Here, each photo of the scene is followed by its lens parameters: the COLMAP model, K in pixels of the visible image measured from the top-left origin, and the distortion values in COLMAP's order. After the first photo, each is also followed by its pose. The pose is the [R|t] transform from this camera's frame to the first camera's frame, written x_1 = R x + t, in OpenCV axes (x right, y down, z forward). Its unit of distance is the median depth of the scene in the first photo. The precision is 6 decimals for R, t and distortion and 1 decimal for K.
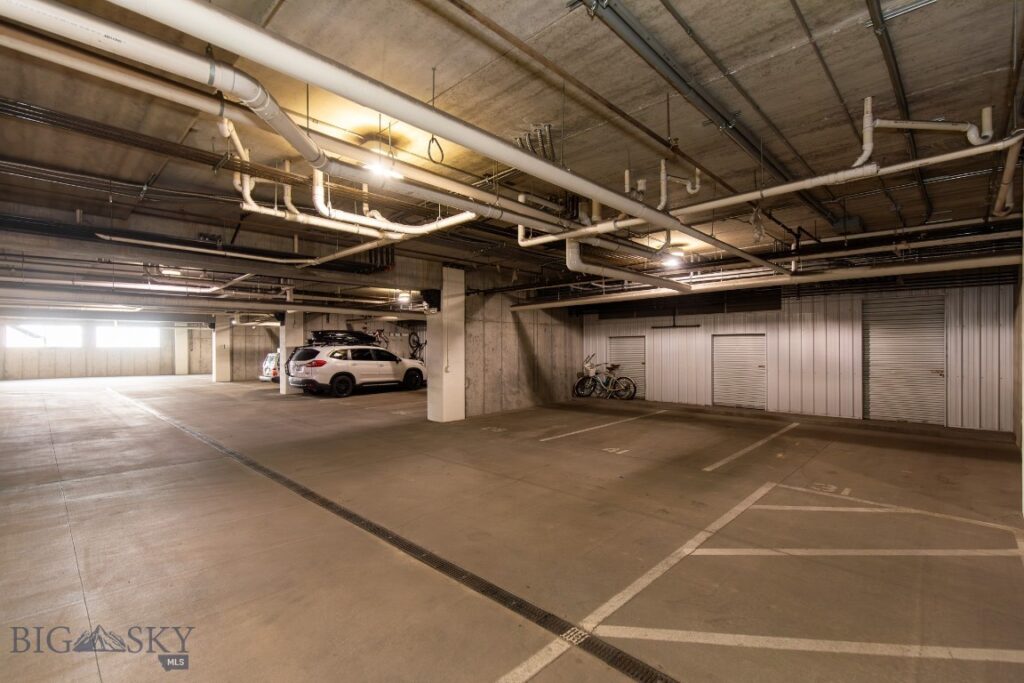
lens RADIAL K [[466.4, 0, 507.7], [0, 466.4, 344.6], [0, 0, 1]] dist [0.006682, -0.001425]
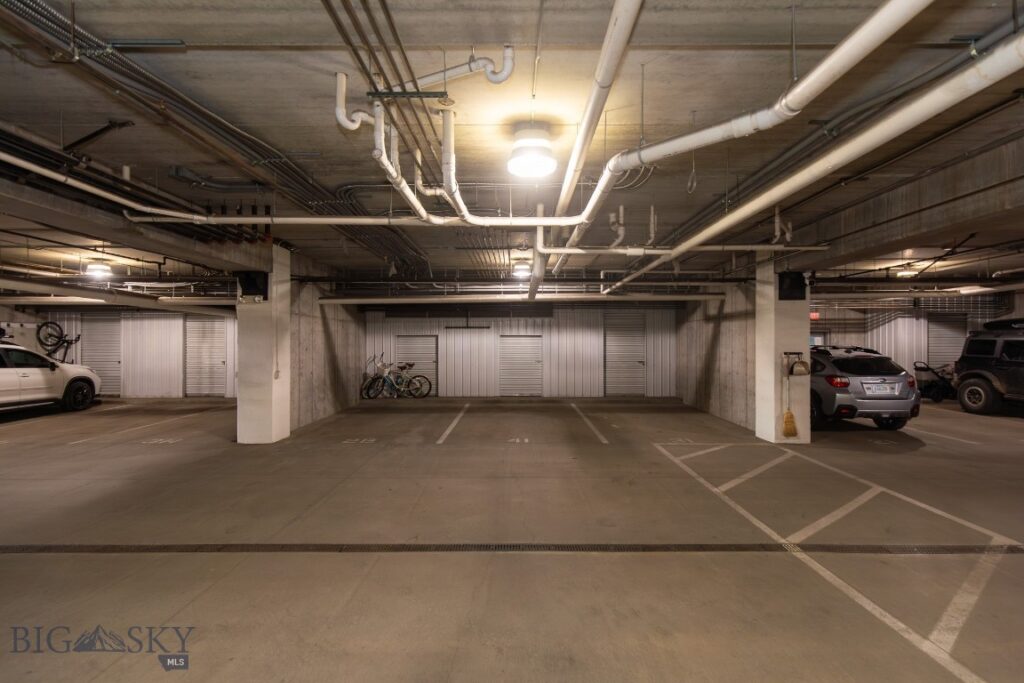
lens RADIAL K [[473.2, 0, 515.5], [0, 473.2, 345.3], [0, 0, 1]] dist [0.009620, -0.000220]
pose [[0.711927, 0.000889, 0.702253, -0.372664], [-0.005872, 0.999972, 0.004687, -0.002693], [-0.702229, -0.007460, 0.711912, 0.136909]]
